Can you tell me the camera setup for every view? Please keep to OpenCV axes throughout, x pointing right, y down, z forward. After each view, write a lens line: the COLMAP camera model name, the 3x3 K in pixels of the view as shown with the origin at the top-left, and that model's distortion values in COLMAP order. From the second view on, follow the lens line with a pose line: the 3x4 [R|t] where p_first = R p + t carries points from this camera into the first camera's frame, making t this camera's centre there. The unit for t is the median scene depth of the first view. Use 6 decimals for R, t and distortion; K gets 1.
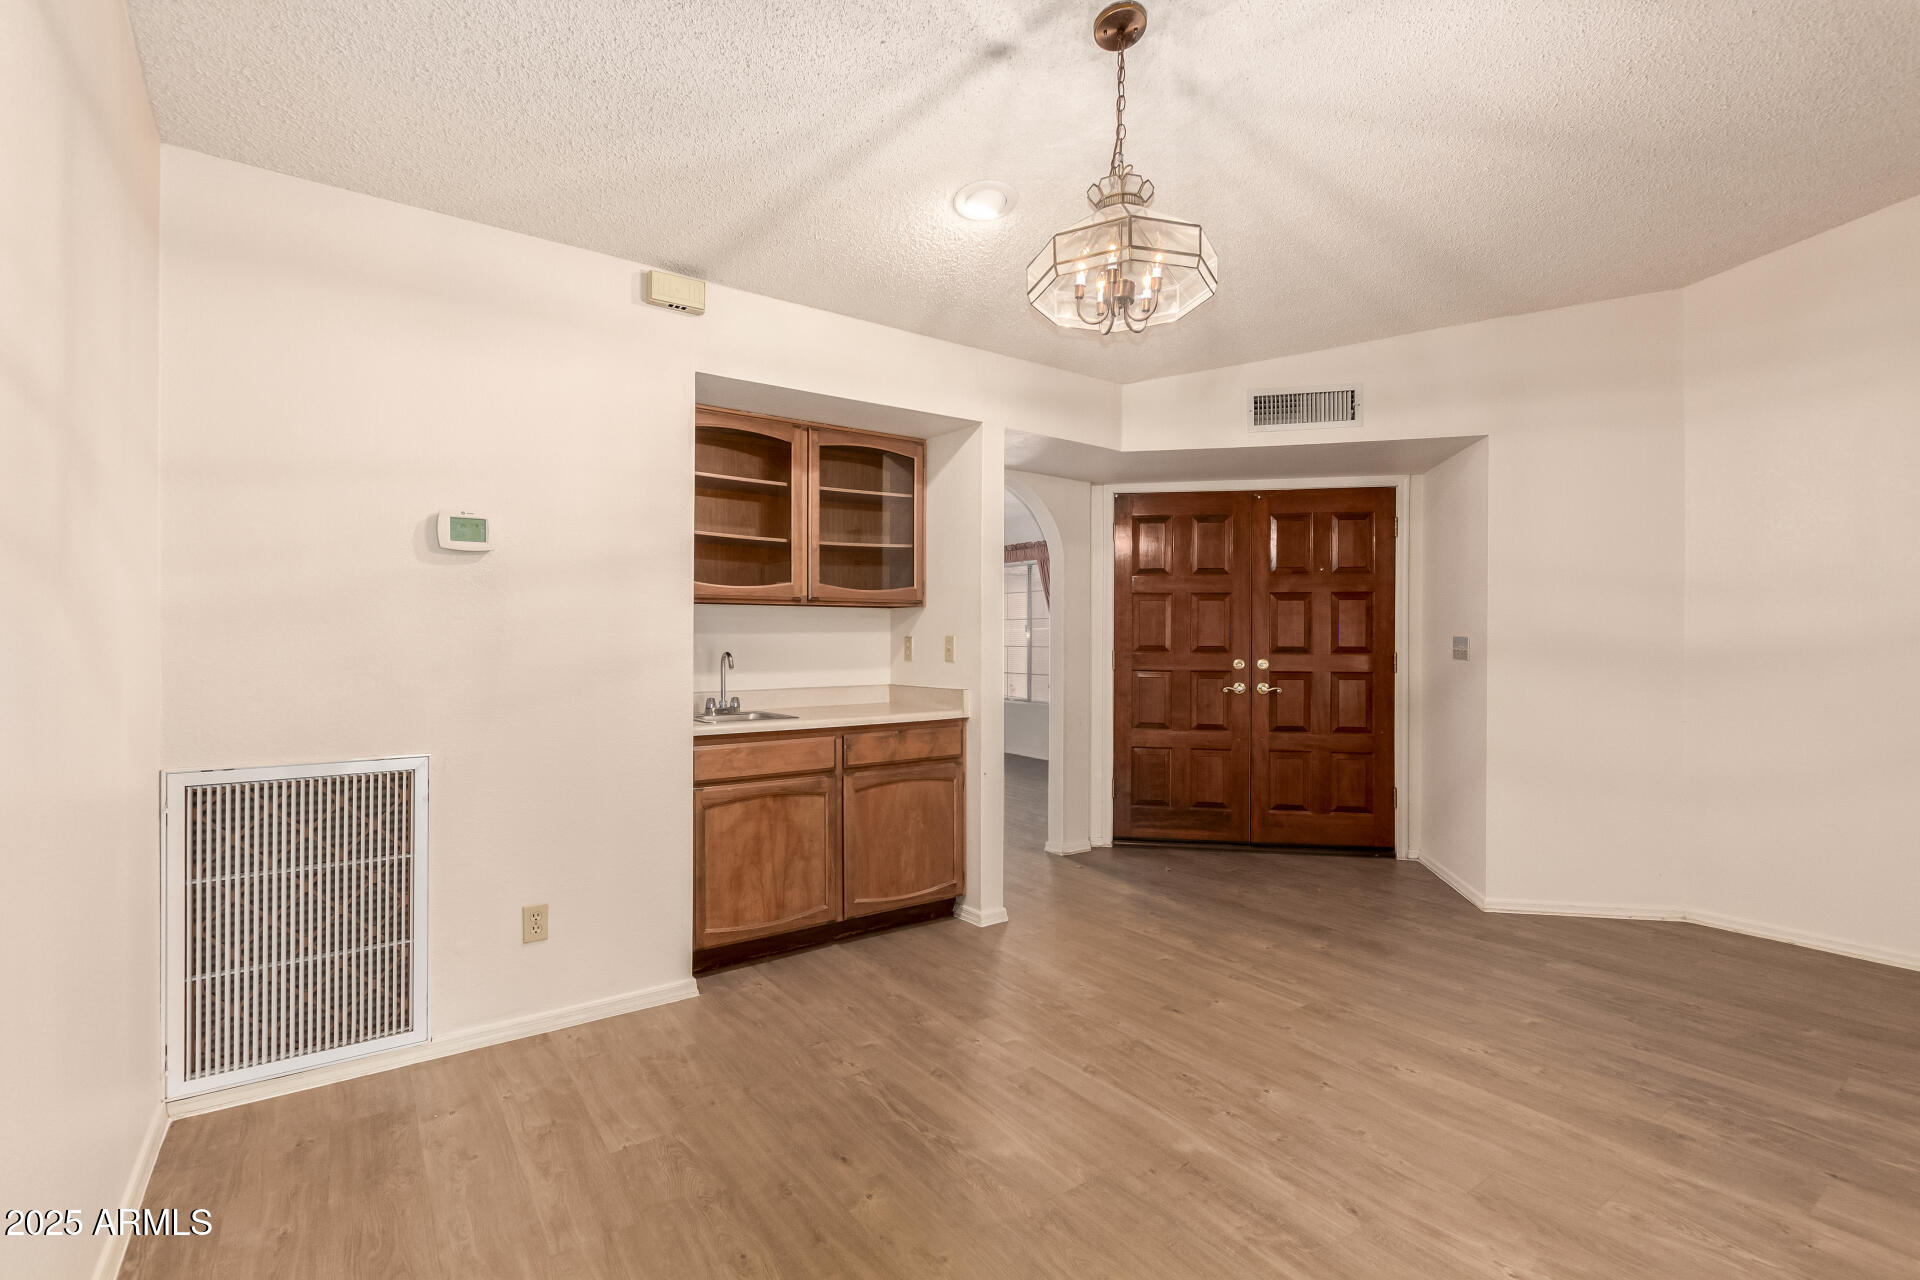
lens RADIAL K [[877.6, 0, 957.7], [0, 877.6, 637.3], [0, 0, 1]] dist [0.003159, -0.001362]
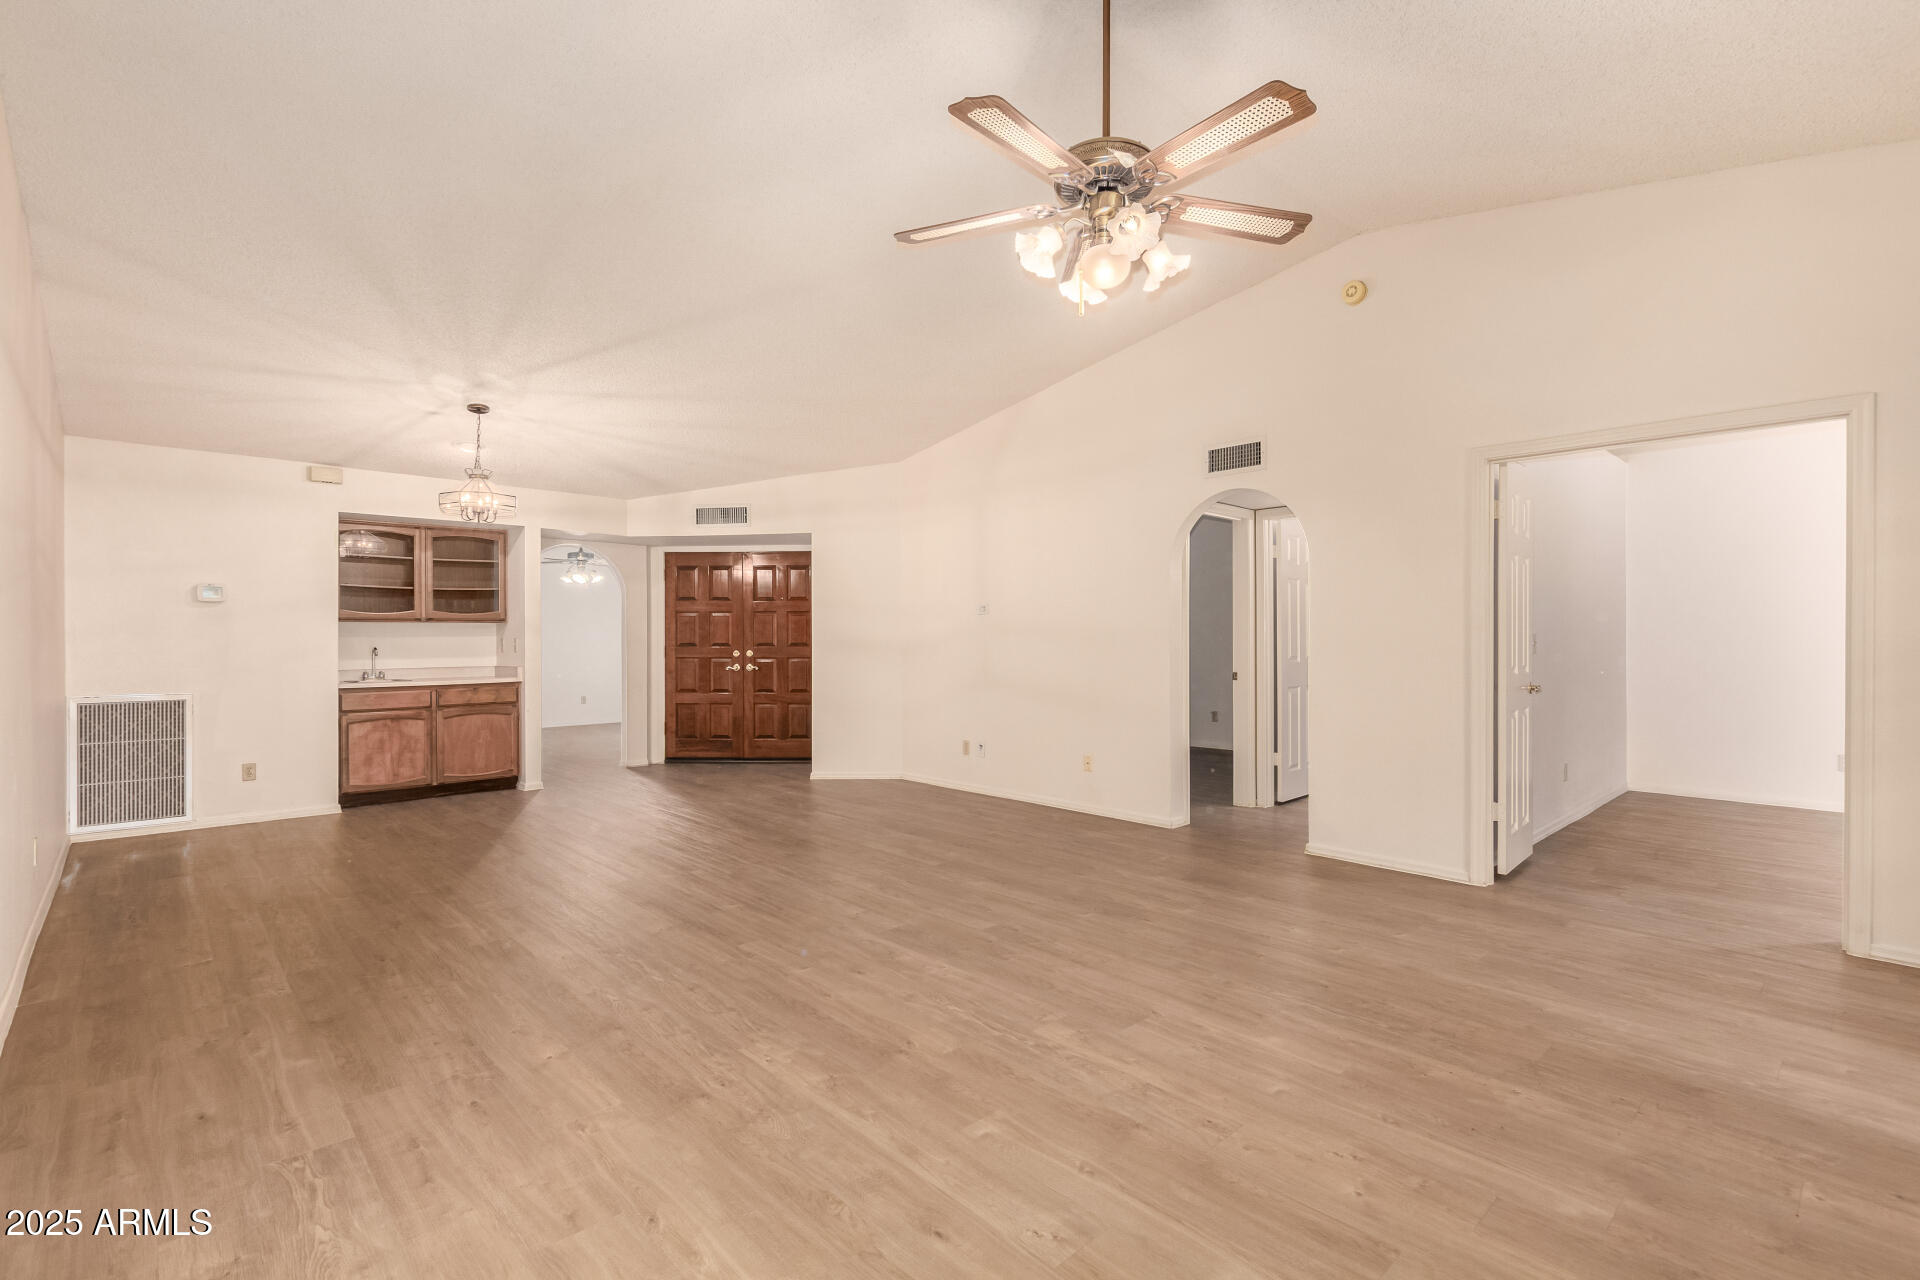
lens RADIAL K [[877.6, 0, 958.5], [0, 877.6, 638.5], [0, 0, 1]] dist [0.003159, -0.001362]
pose [[0.988674, -0.003988, 0.150026, 0.694503], [0.003312, 0.999983, 0.004757, -0.006962], [-0.150043, -0.004206, 0.988671, -1.056497]]
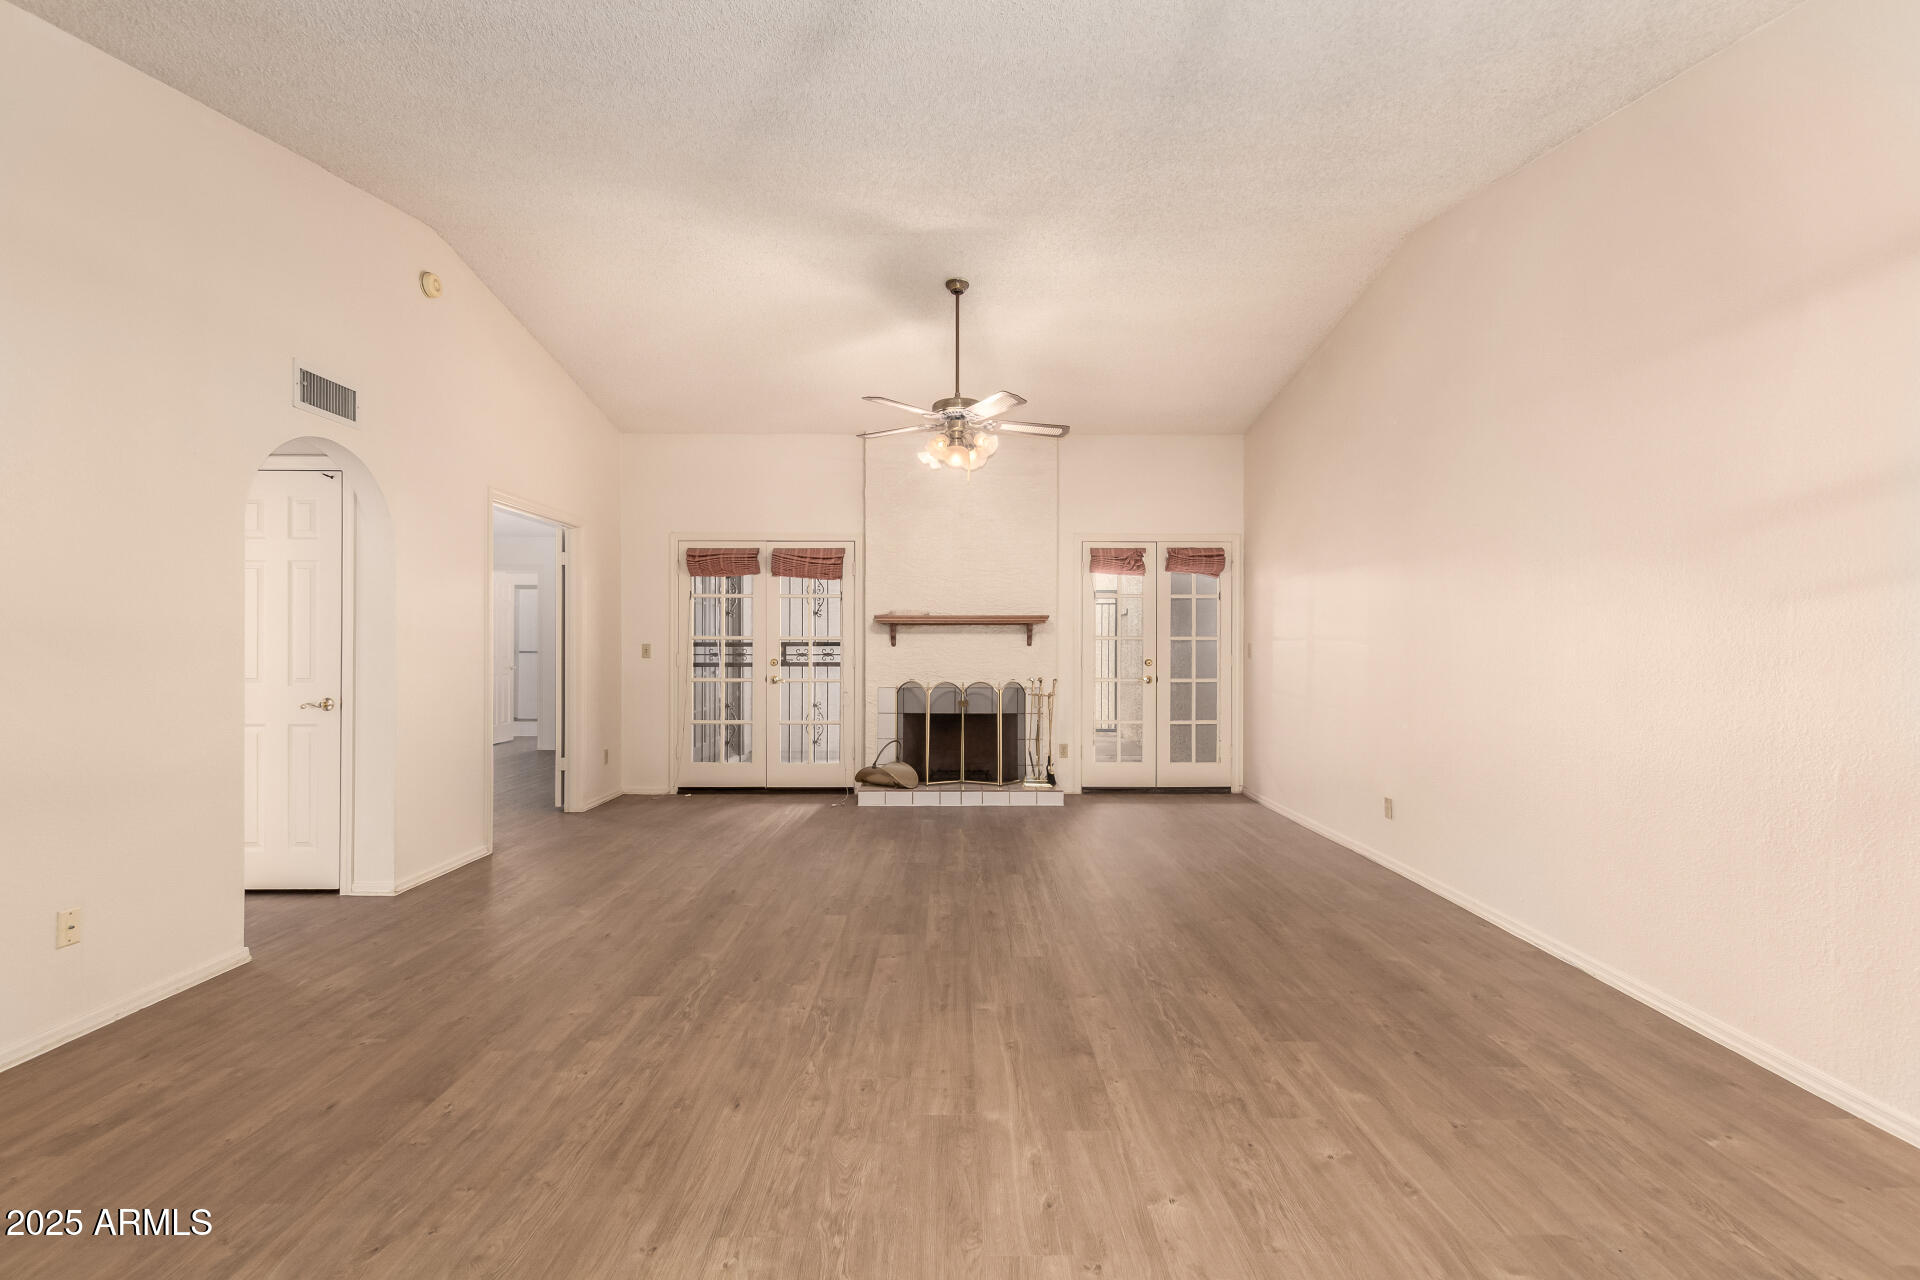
lens RADIAL K [[877.6, 0, 976.8], [0, 877.6, 651.8], [0, 0, 1]] dist [0.003159, -0.001362]
pose [[-0.841470, -0.006625, 0.540263, -0.187238], [-0.006404, 0.999977, 0.002288, 0.005358], [-0.540266, -0.001534, -0.841493, 1.878828]]
